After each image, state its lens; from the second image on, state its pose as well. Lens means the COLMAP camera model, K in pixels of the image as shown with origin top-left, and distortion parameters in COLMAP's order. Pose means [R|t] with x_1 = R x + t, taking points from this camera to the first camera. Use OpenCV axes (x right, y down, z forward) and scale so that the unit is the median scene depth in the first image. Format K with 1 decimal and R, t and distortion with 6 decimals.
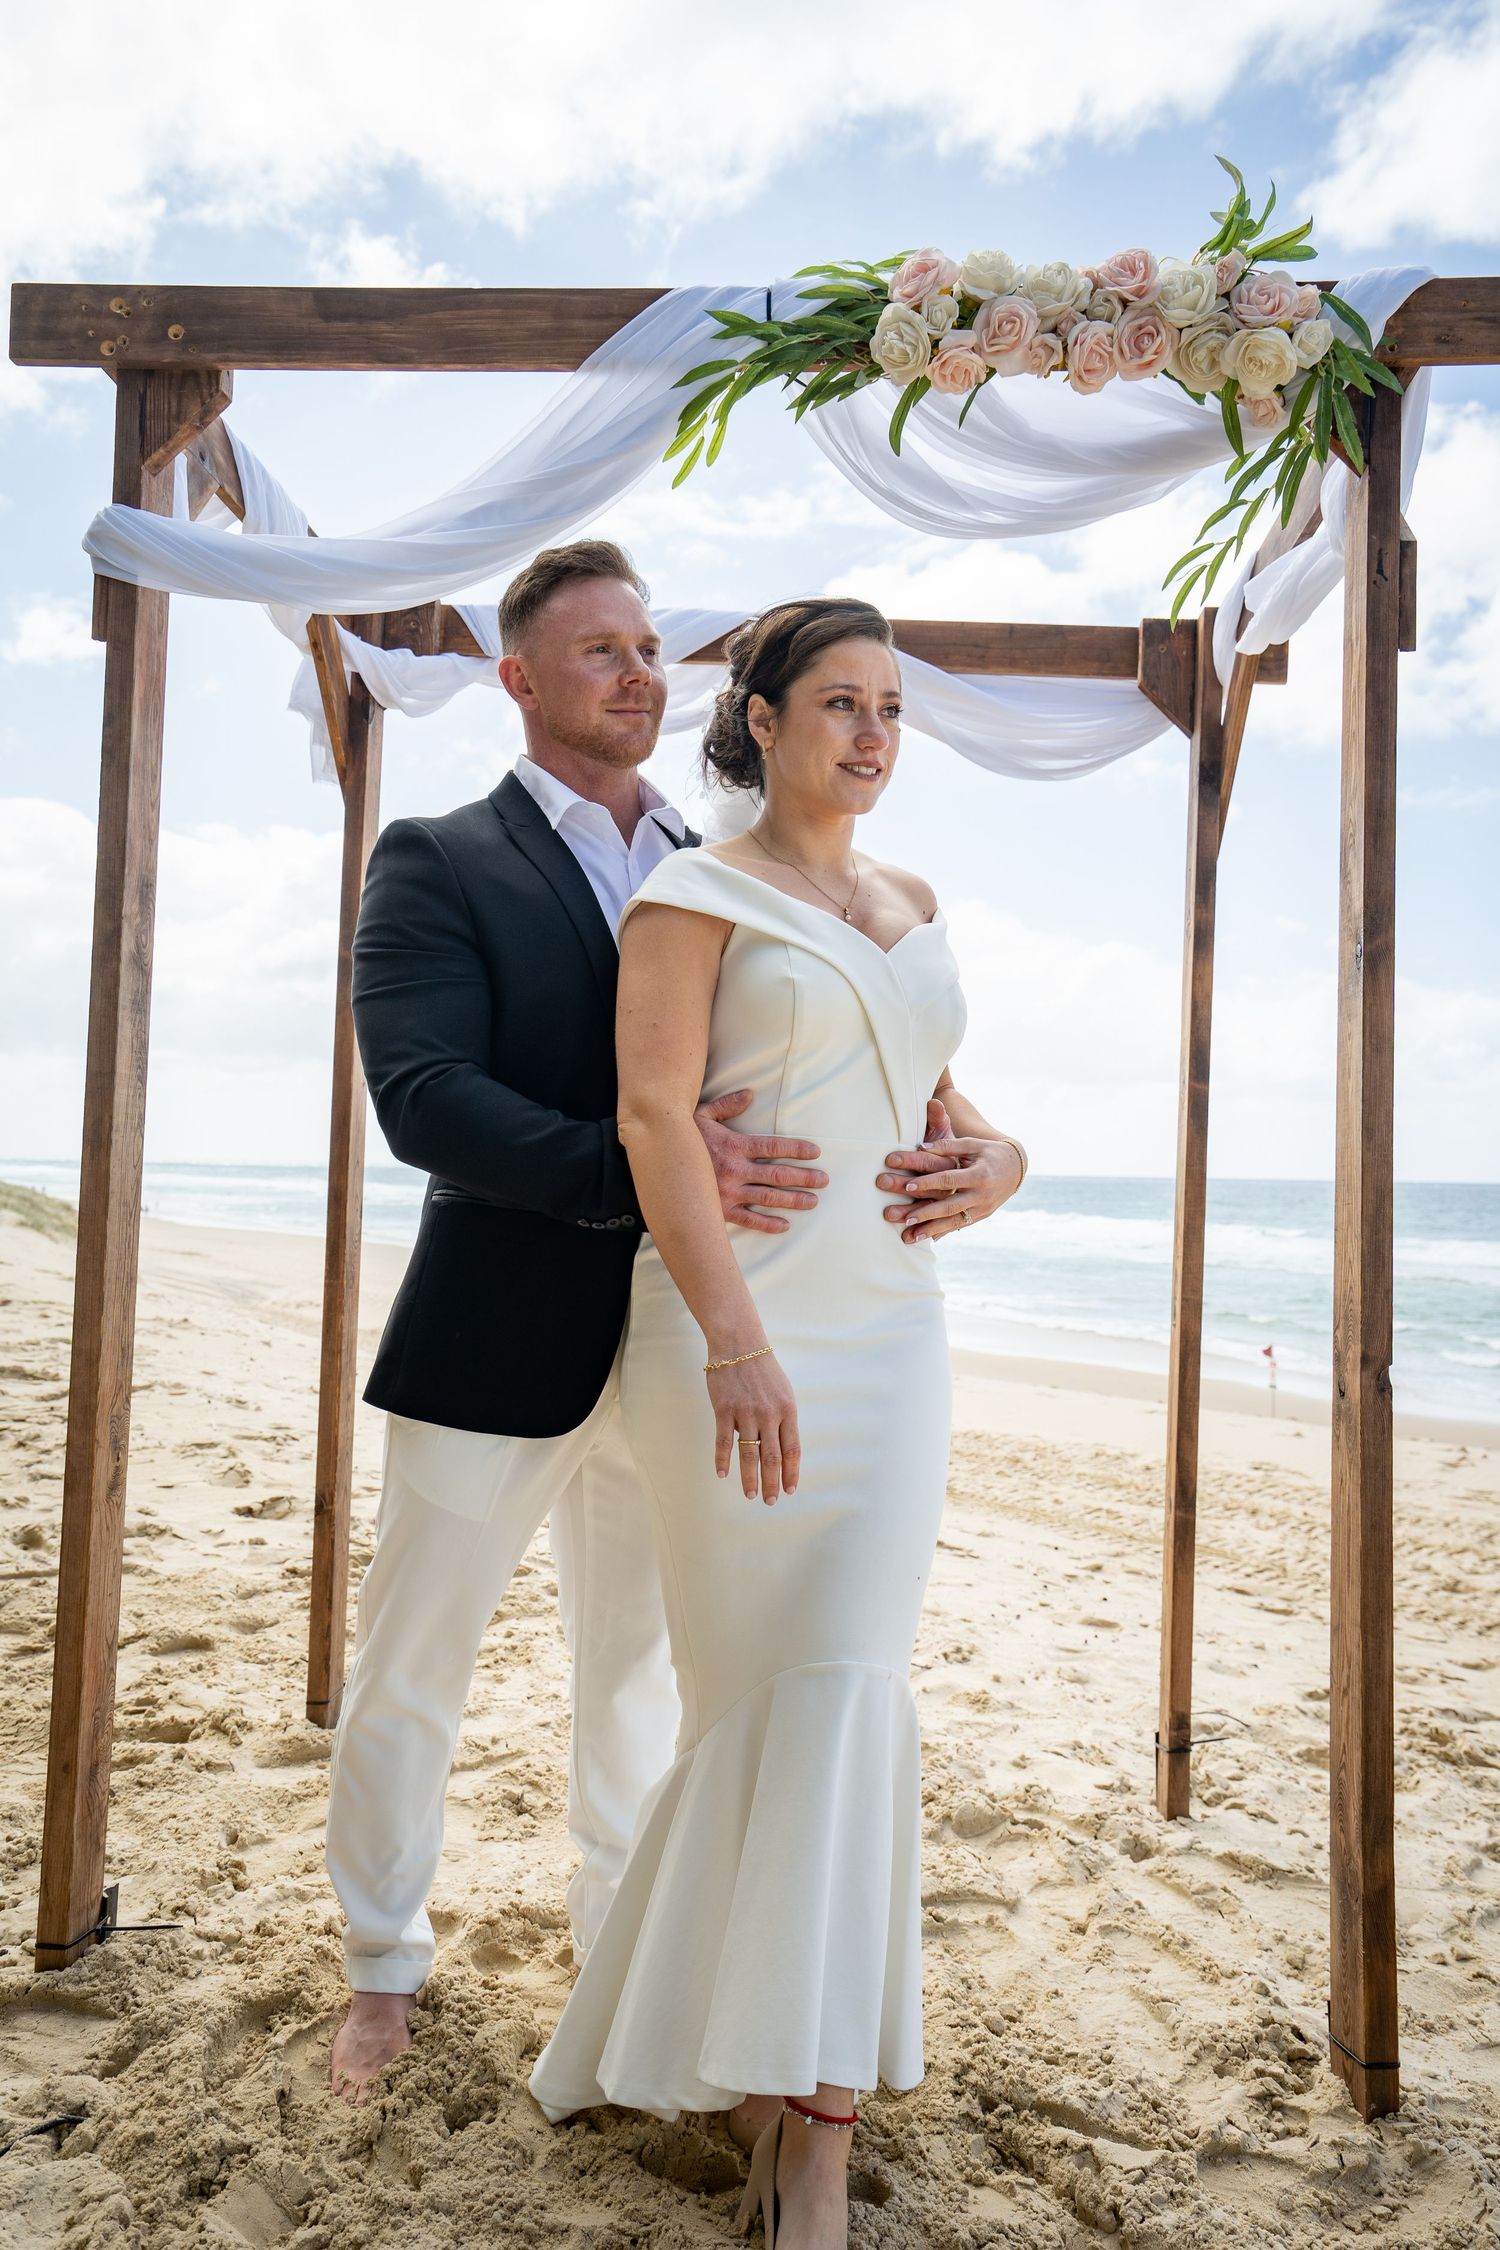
lens RADIAL K [[1654.2, 0, 747.4], [0, 1654.2, 1109.1], [0, 0, 1]] dist [-0.032793, 0.004511]
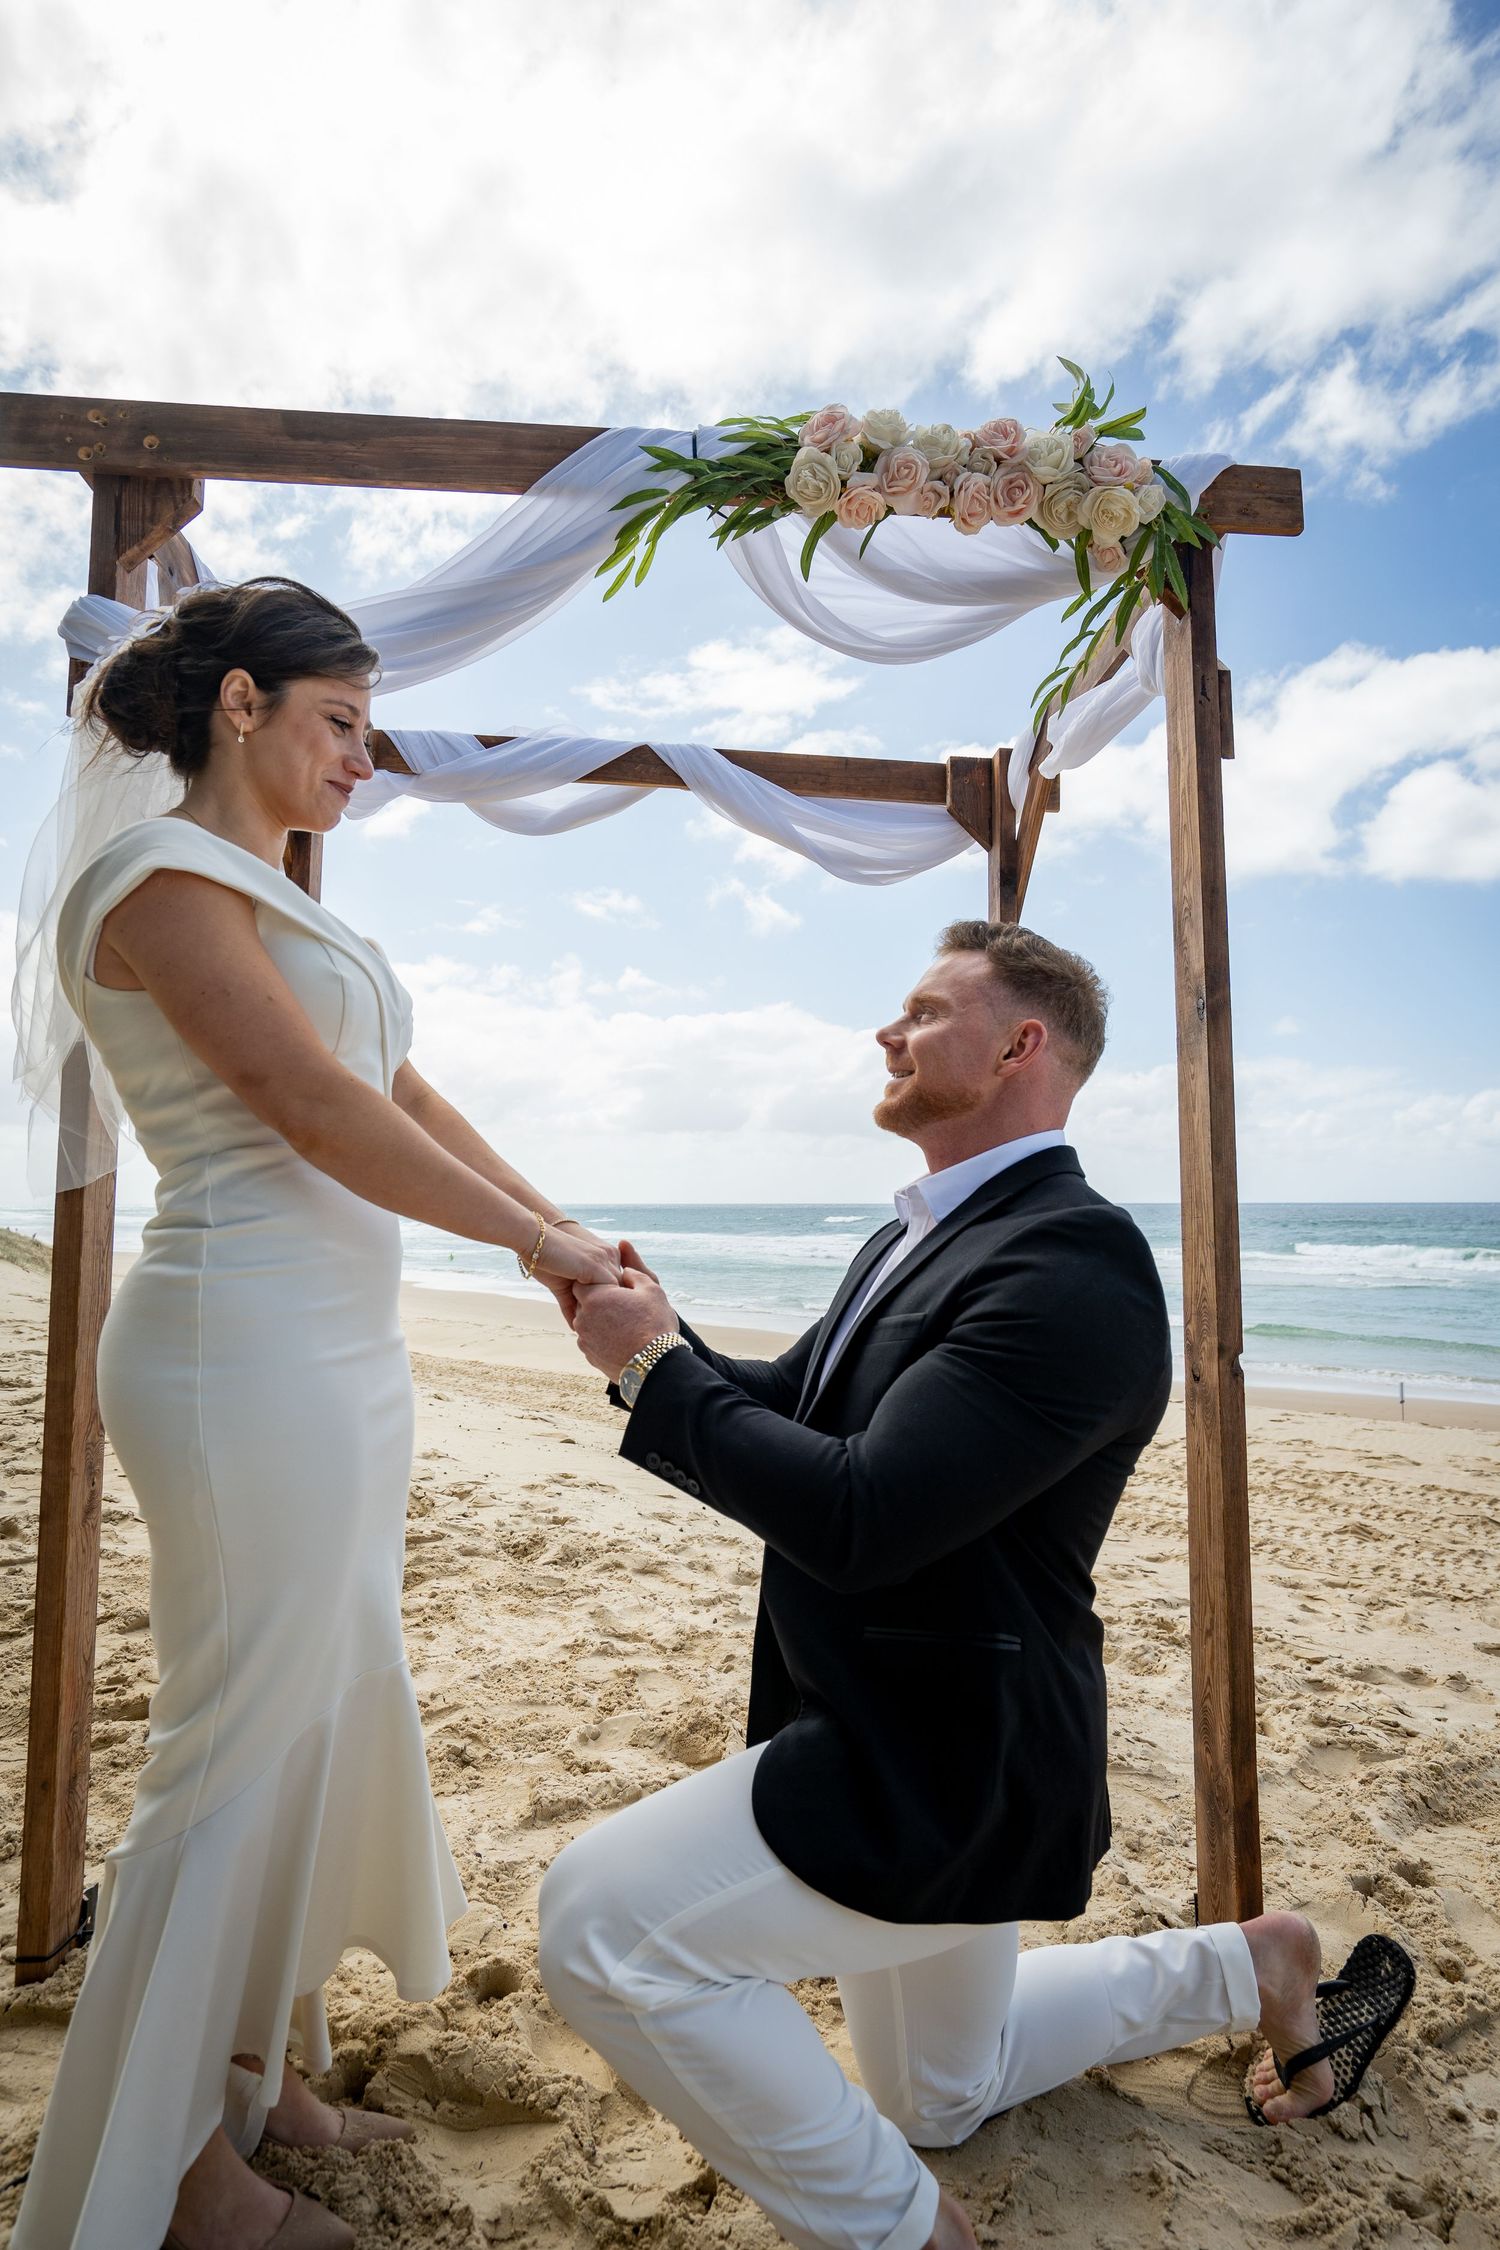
lens RADIAL K [[1213.9, 0, 750.0], [0, 1213.9, 1125.0], [0, 0, 1]] dist [-0.058195, 0.018823]
pose [[0.989052, -0.010907, 0.147165, -0.076435], [0.014771, 0.999574, -0.025187, 0.007601], [-0.146828, 0.027085, 0.988791, 0.178490]]
